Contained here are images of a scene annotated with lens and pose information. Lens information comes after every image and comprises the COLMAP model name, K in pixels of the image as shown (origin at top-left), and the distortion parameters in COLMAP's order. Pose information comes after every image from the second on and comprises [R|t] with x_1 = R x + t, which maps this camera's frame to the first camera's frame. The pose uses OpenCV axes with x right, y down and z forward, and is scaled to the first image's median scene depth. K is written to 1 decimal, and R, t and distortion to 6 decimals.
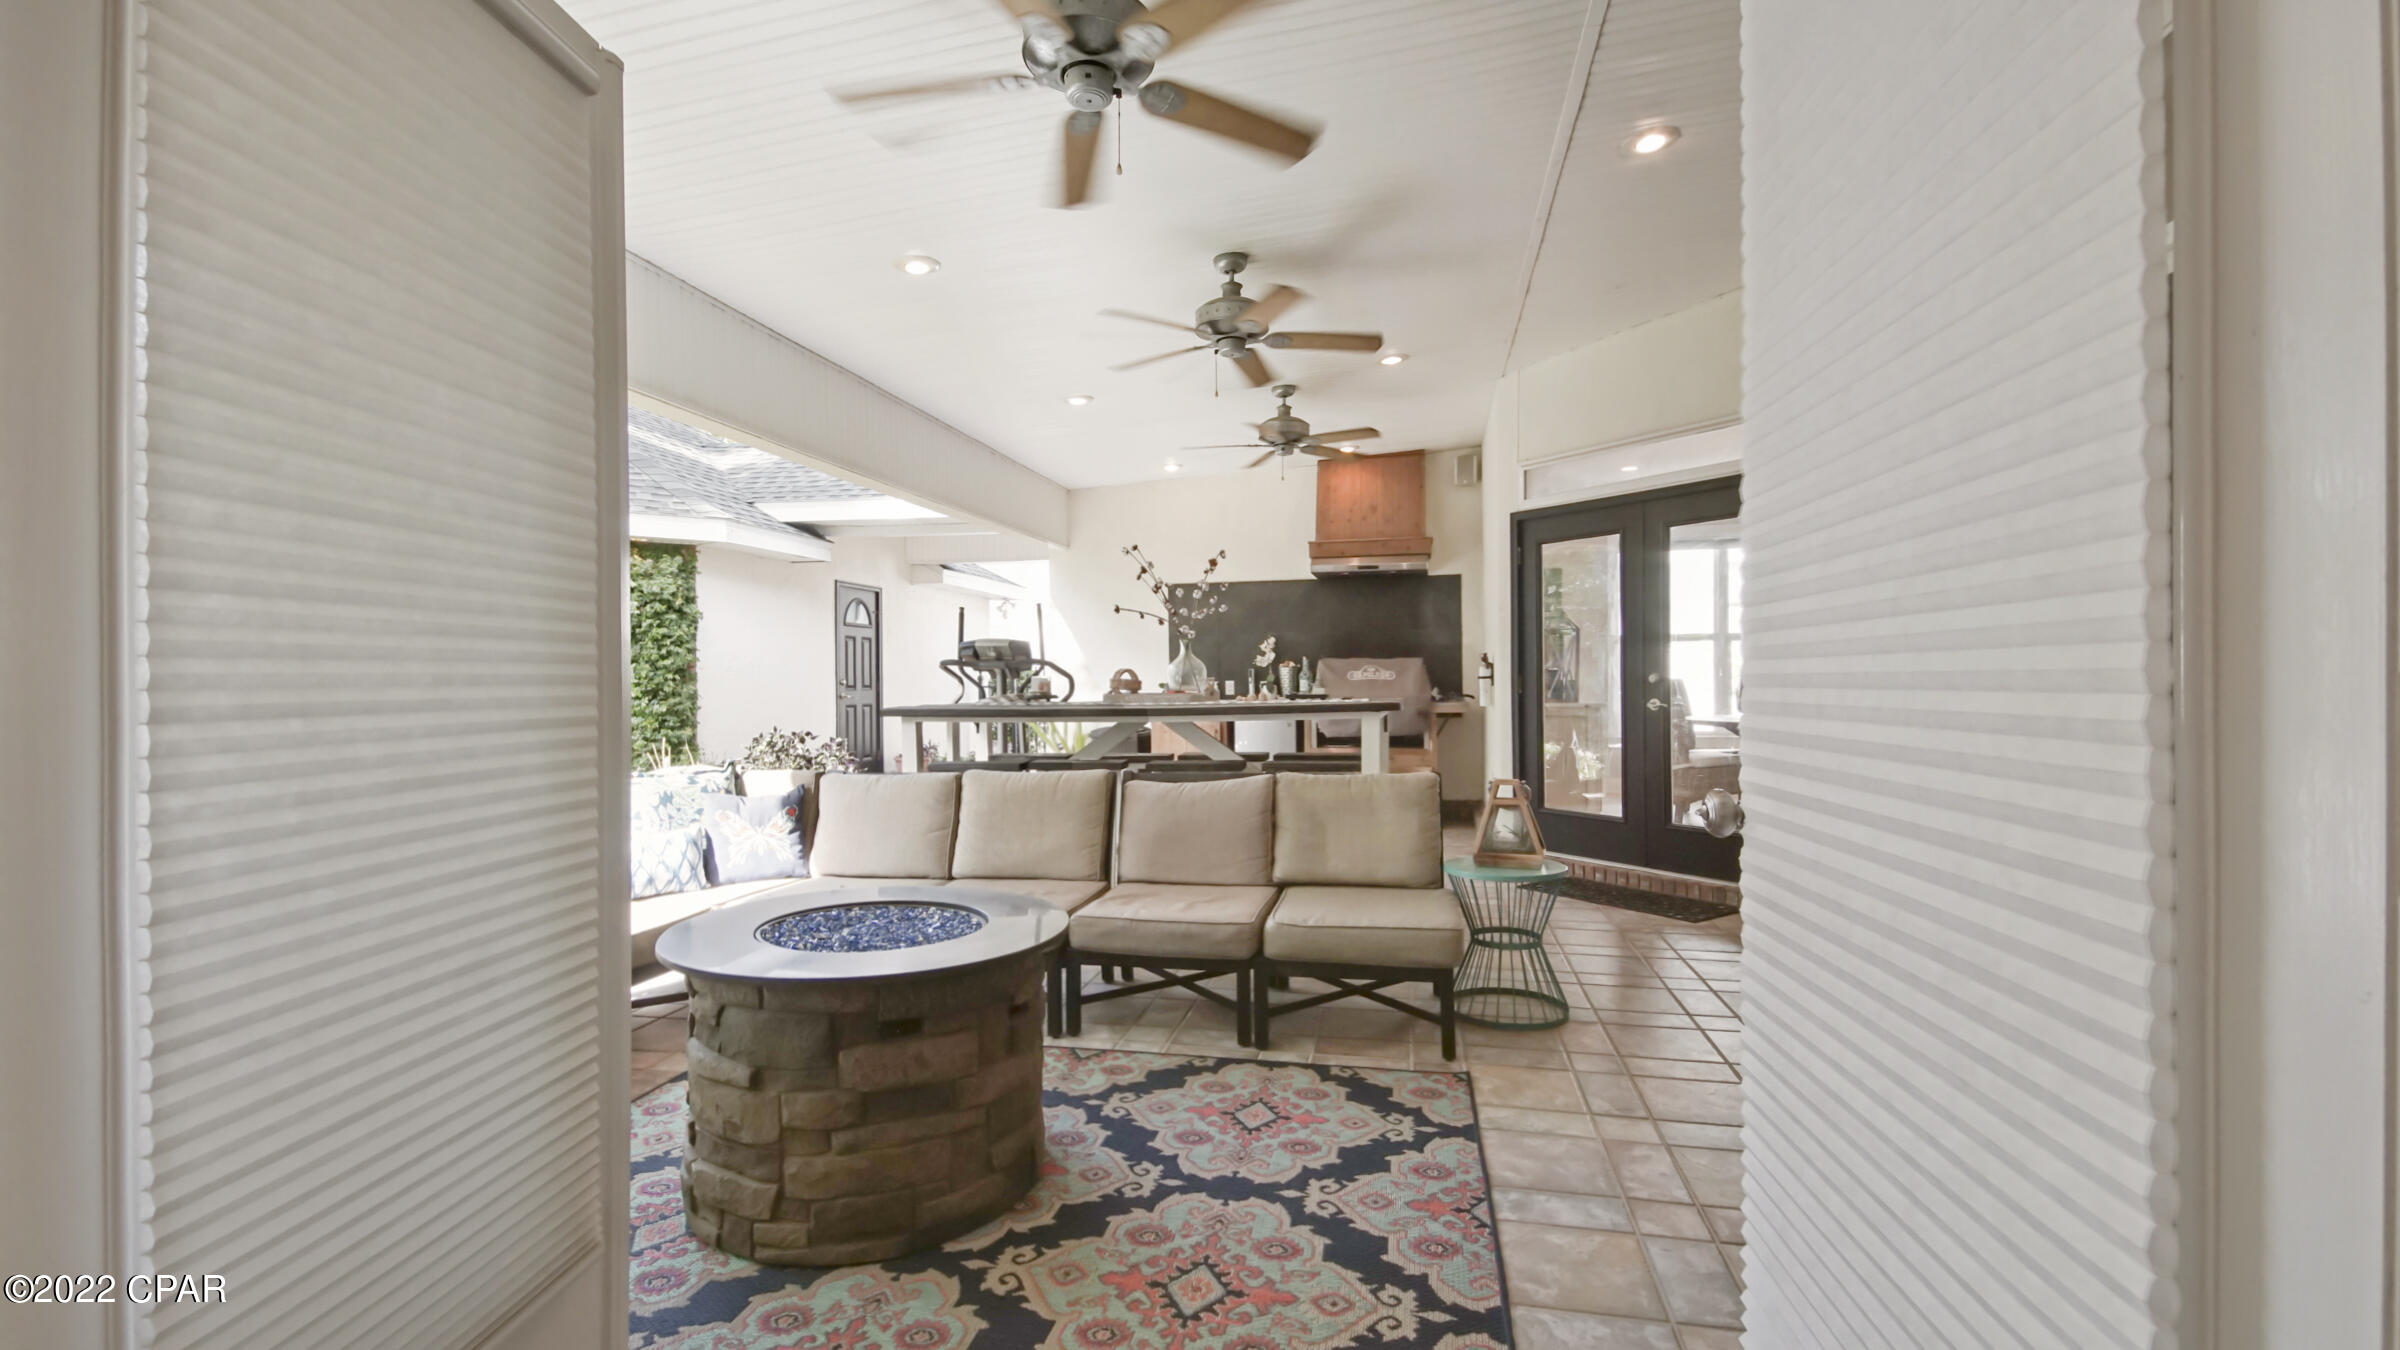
lens RADIAL K [[1075.6, 0, 1211.1], [0, 1075.6, 671.6], [0, 0, 1]] dist [0.017803, -0.004259]
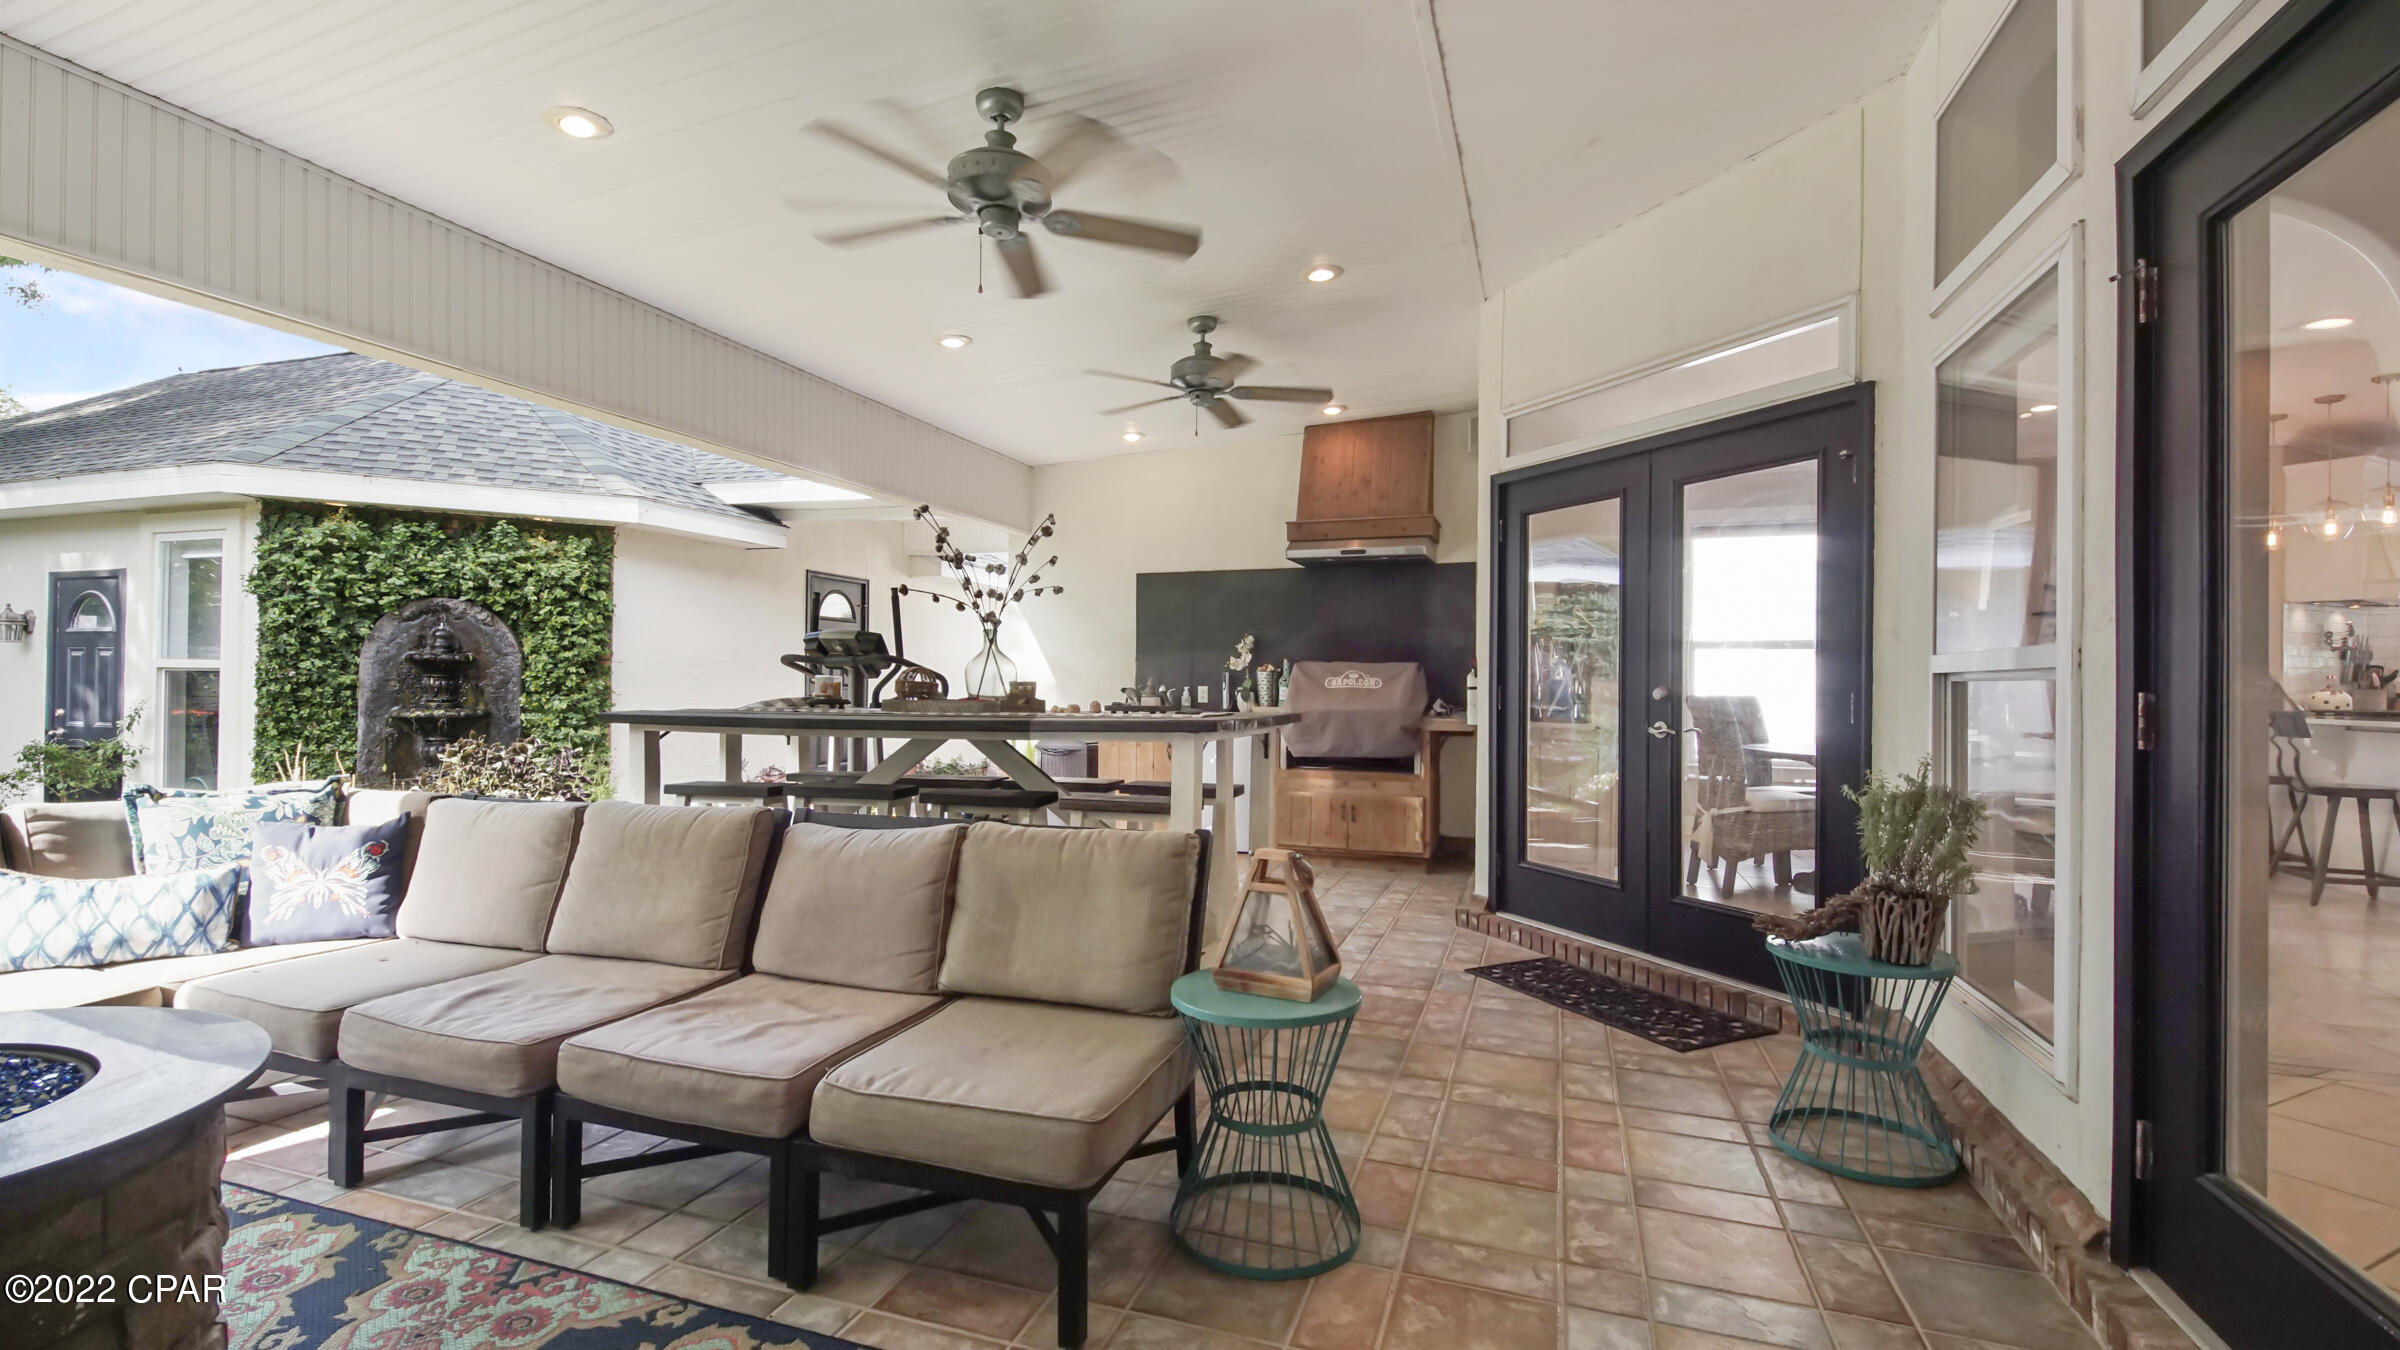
lens RADIAL K [[1075.6, 0, 1192.0], [0, 1075.6, 667.3], [0, 0, 1]] dist [0.017803, -0.004259]
pose [[0.990945, 0.016761, -0.133221, 0.144193], [-0.017896, 0.999813, -0.007330, -0.000281], [0.133074, 0.009648, 0.991059, 0.176013]]
